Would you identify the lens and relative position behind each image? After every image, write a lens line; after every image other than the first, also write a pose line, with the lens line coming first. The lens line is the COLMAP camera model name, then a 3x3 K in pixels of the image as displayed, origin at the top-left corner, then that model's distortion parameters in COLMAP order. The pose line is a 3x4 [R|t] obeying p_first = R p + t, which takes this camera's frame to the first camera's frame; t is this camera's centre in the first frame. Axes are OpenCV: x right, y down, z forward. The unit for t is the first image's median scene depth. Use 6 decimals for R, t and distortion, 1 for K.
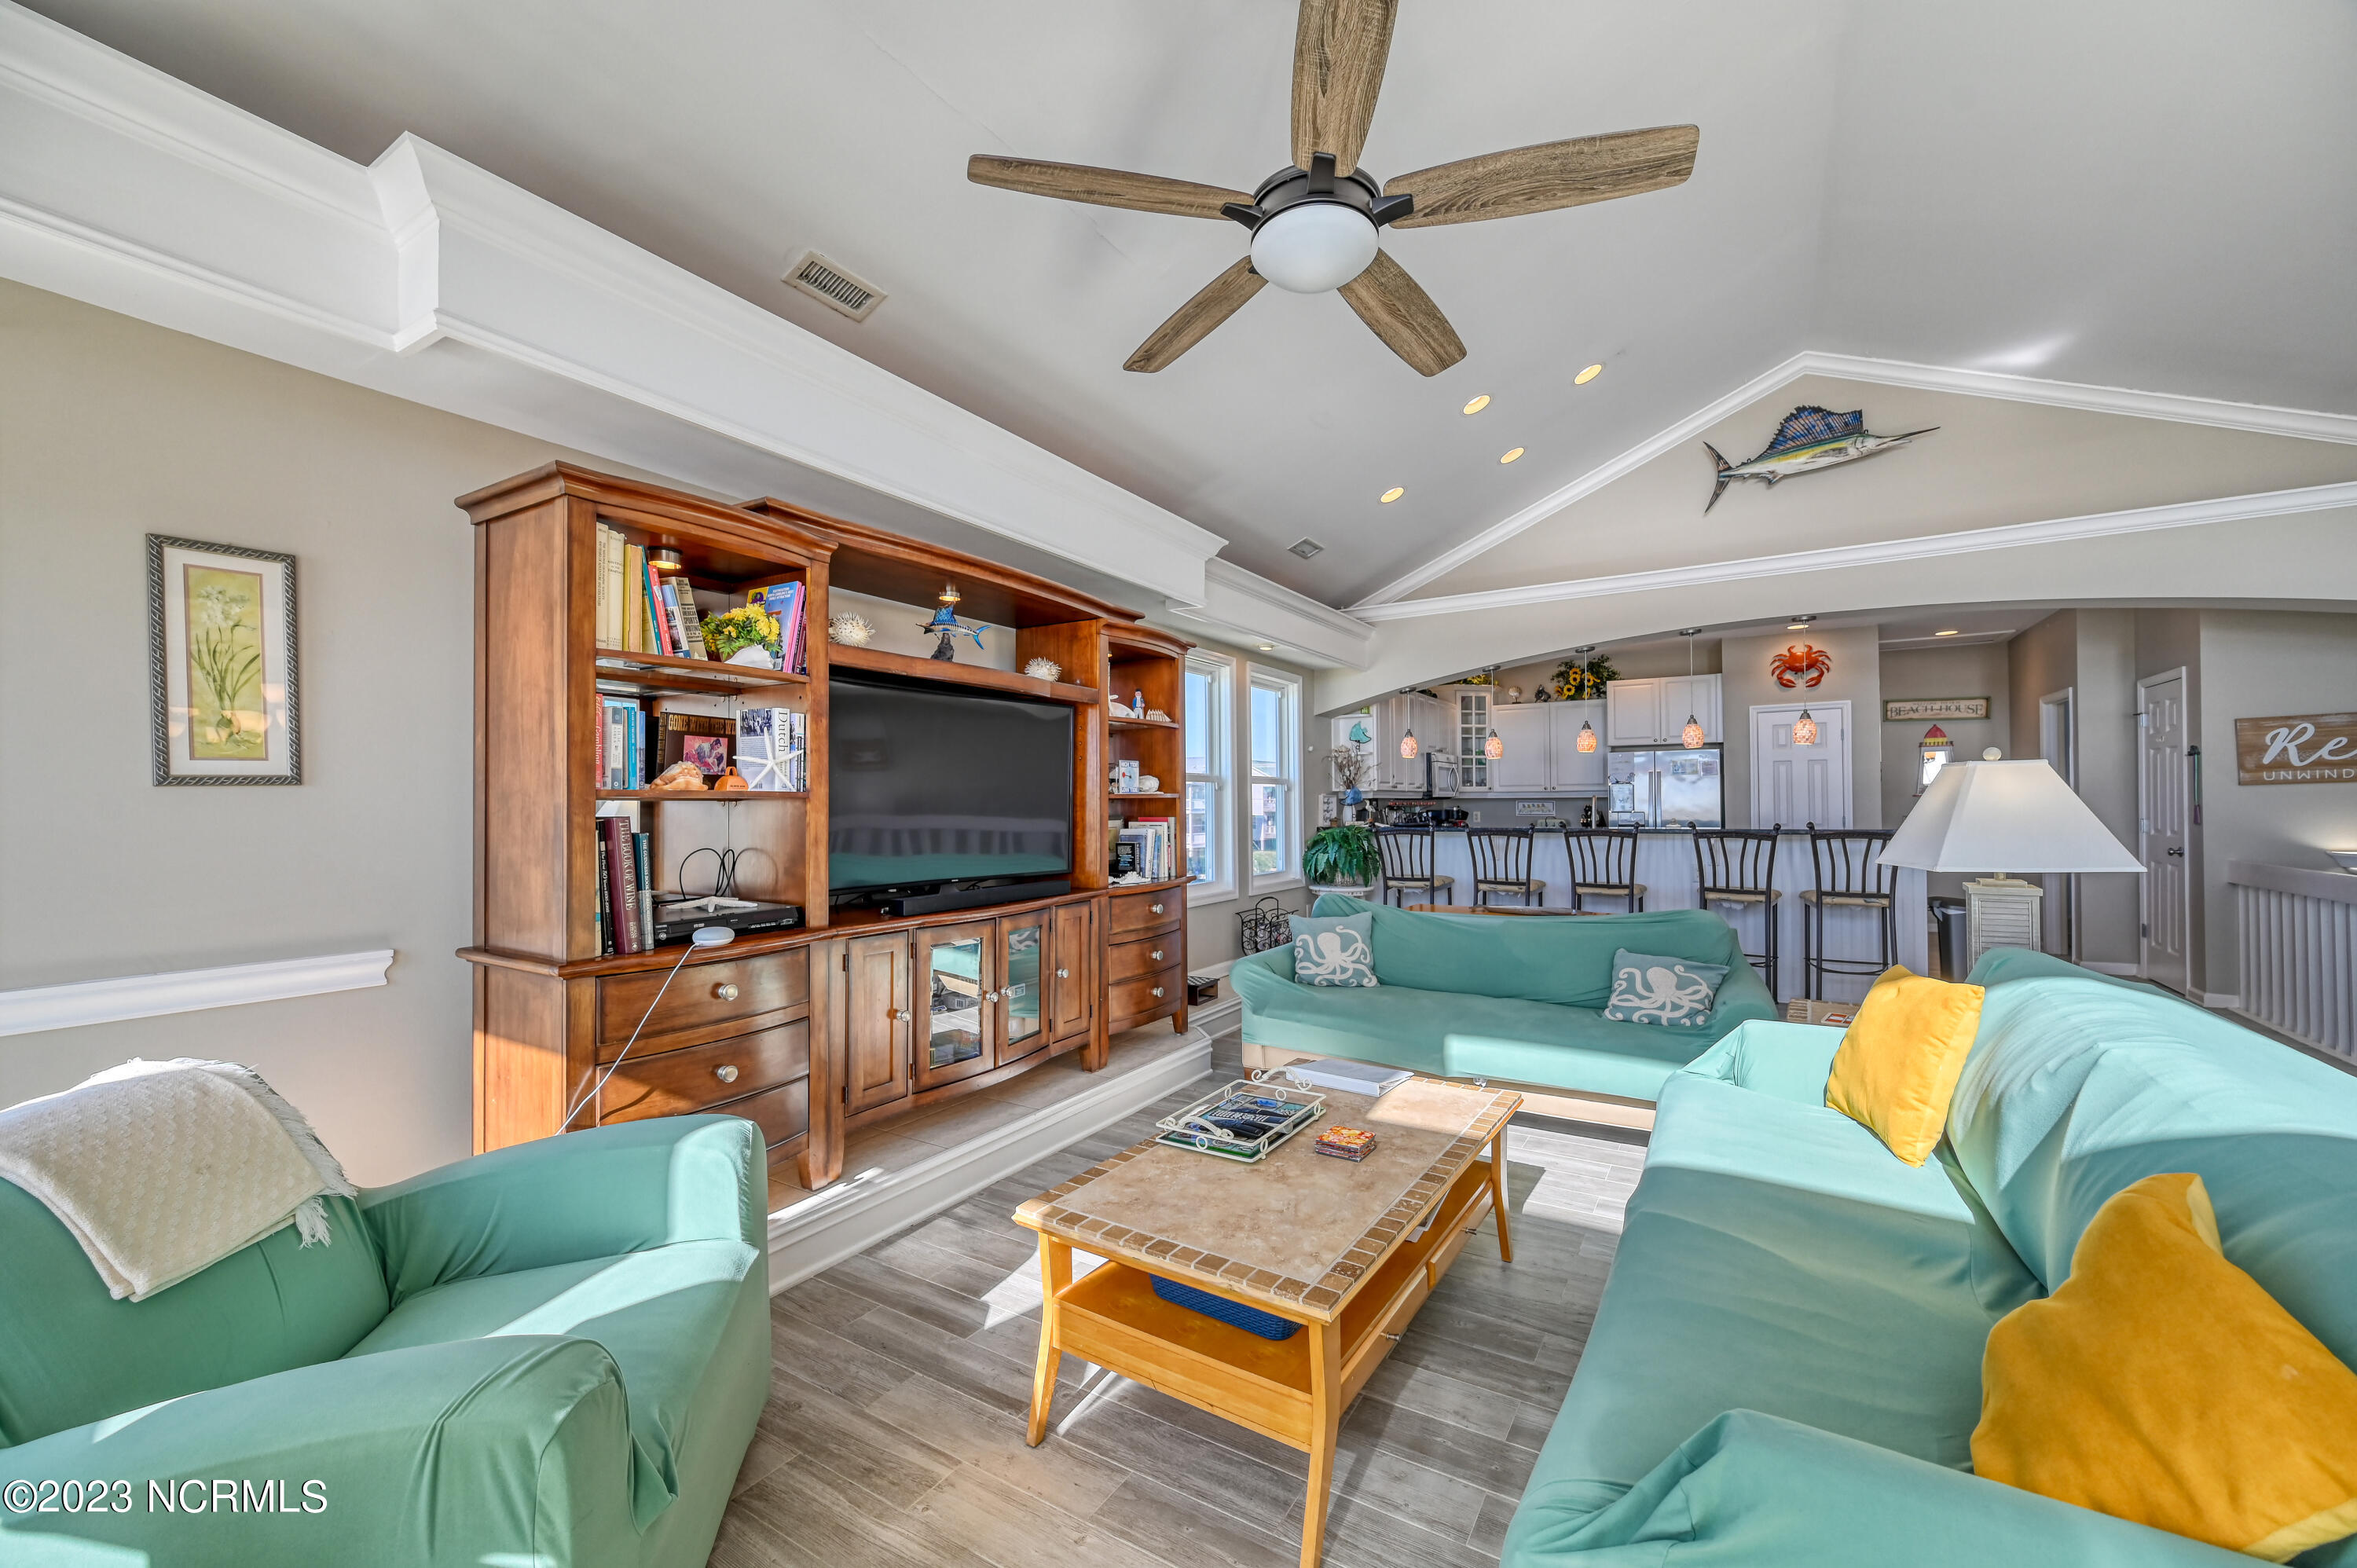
lens RADIAL K [[931.0, 0, 1177.2], [0, 931.0, 799.1], [0, 0, 1]] dist [-0.002424, 0.000082]
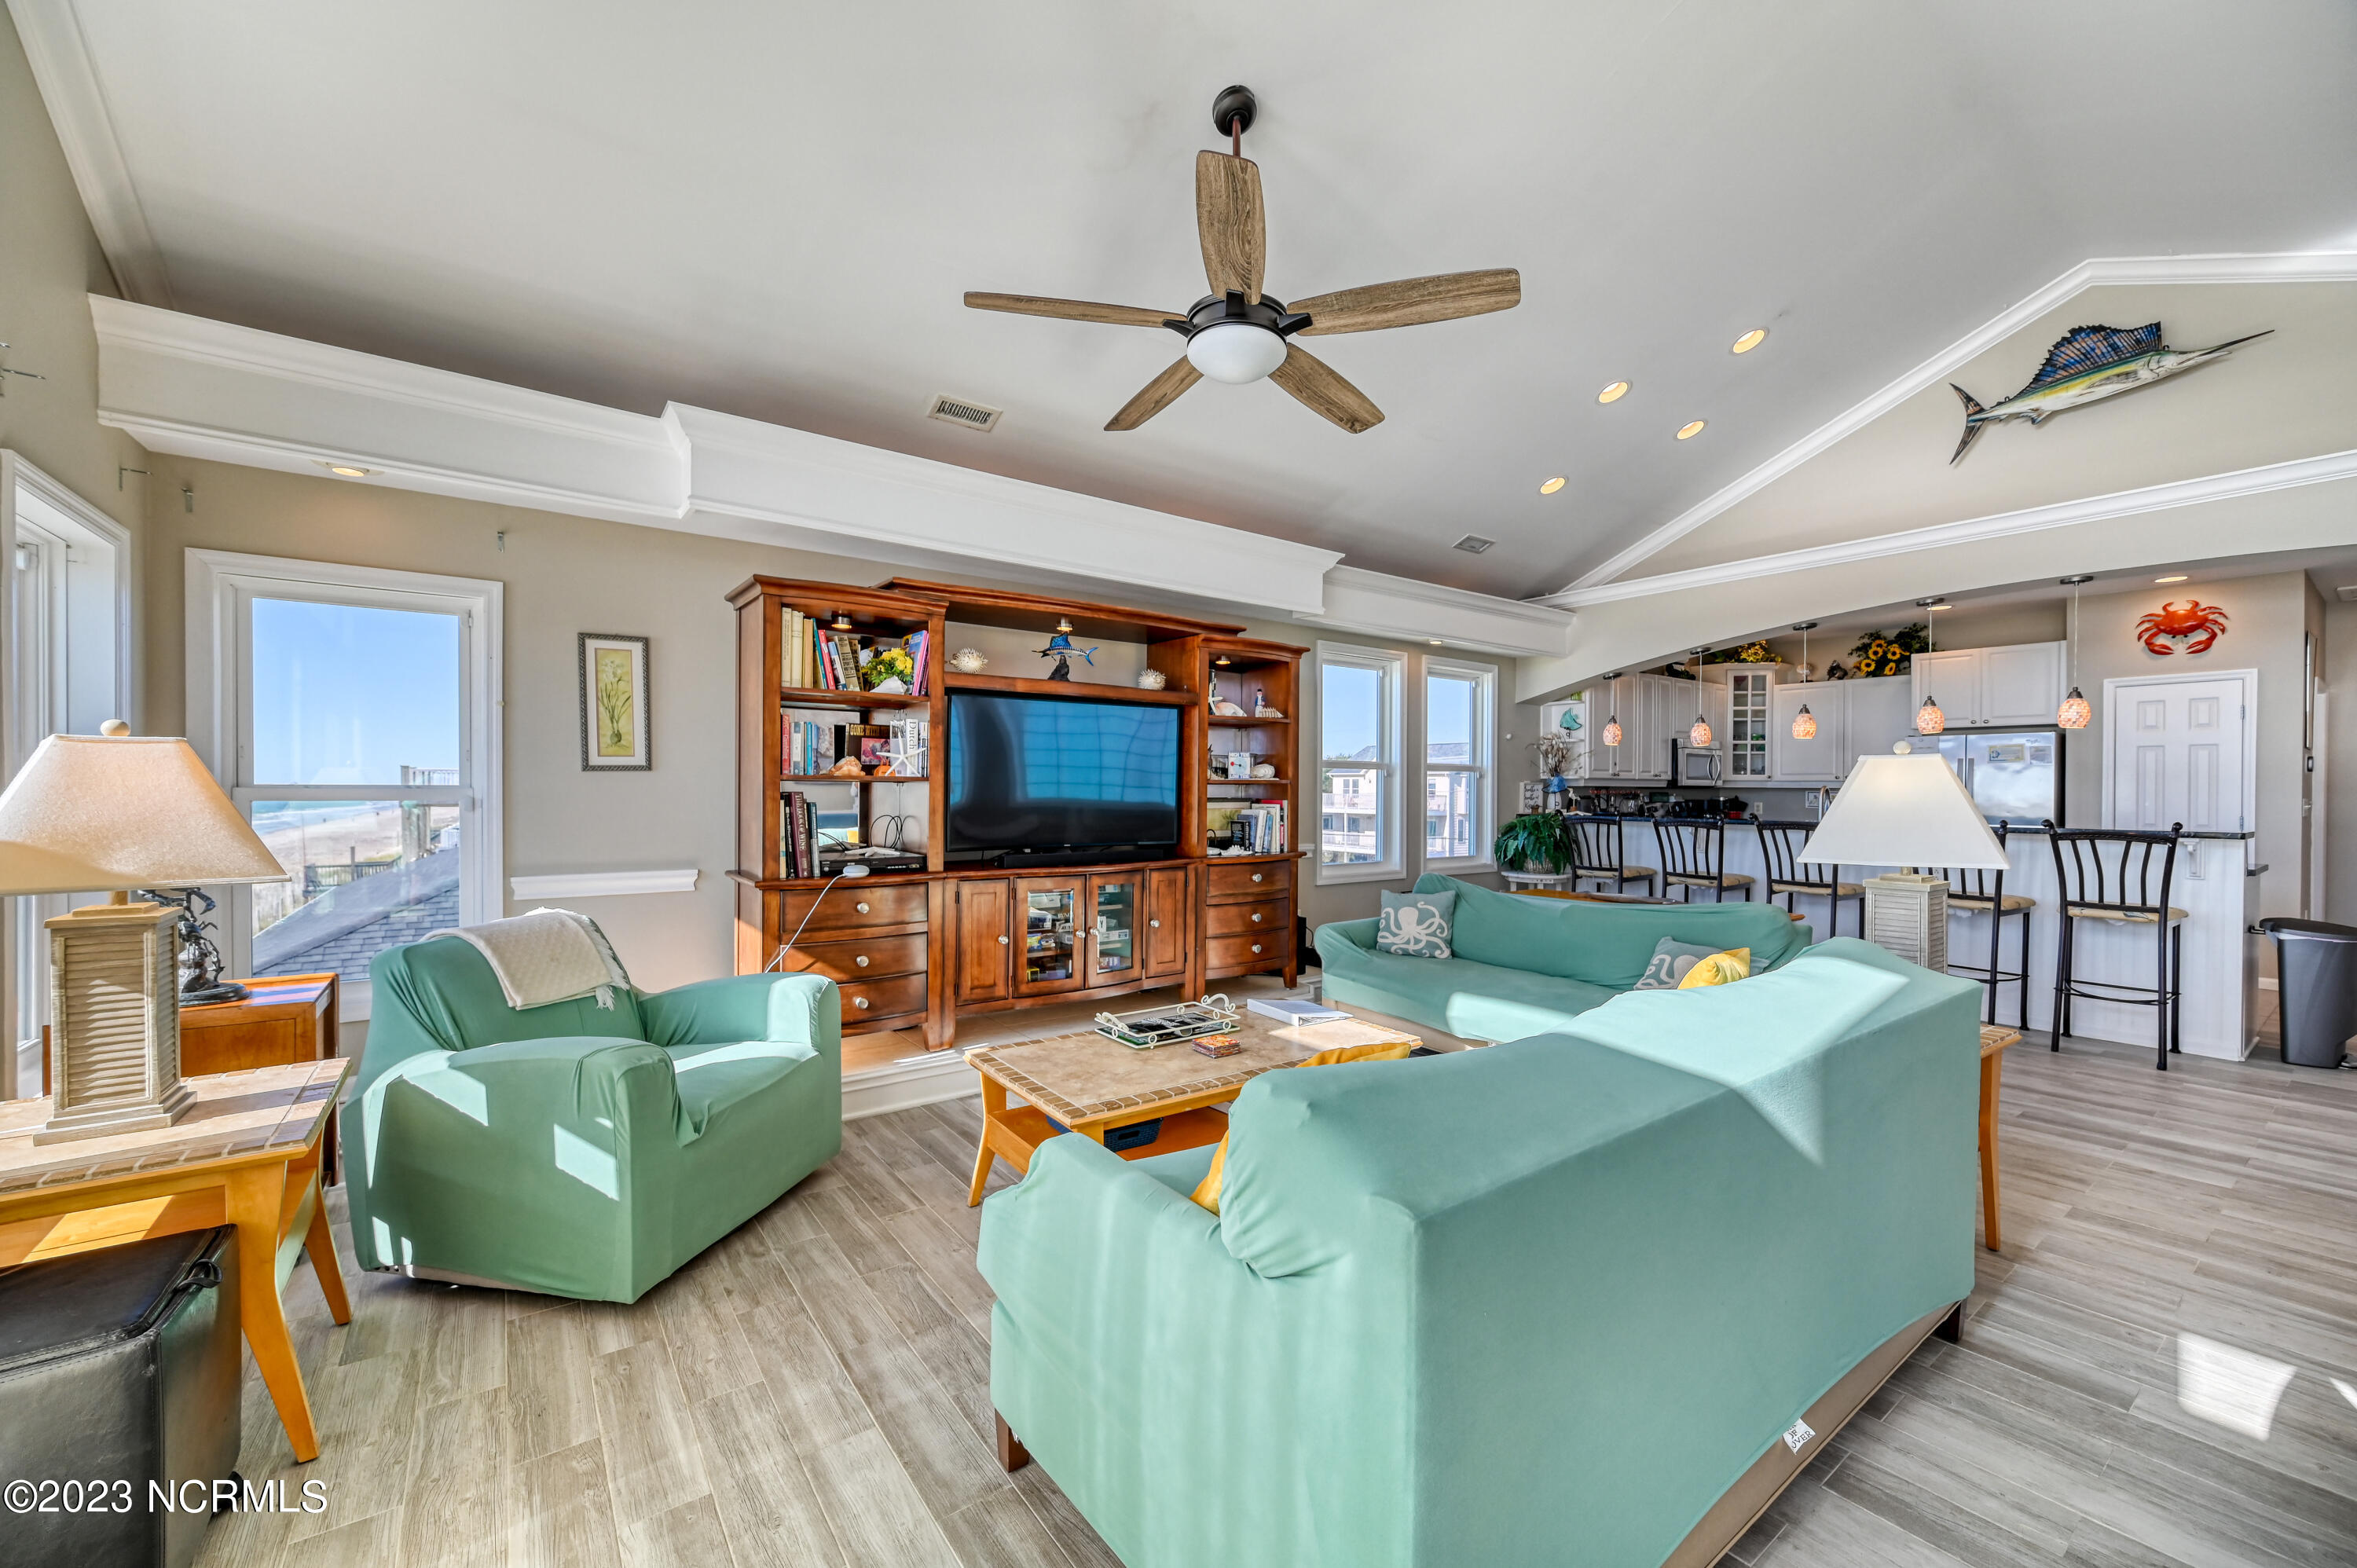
lens RADIAL K [[931.0, 0, 1177.2], [0, 931.0, 799.1], [0, 0, 1]] dist [-0.002424, 0.000082]
pose [[0.927987, 0.016631, -0.372240, 0.300171], [-0.010240, 0.999764, 0.019140, -0.002762], [0.372471, -0.013950, 0.927939, -0.118345]]
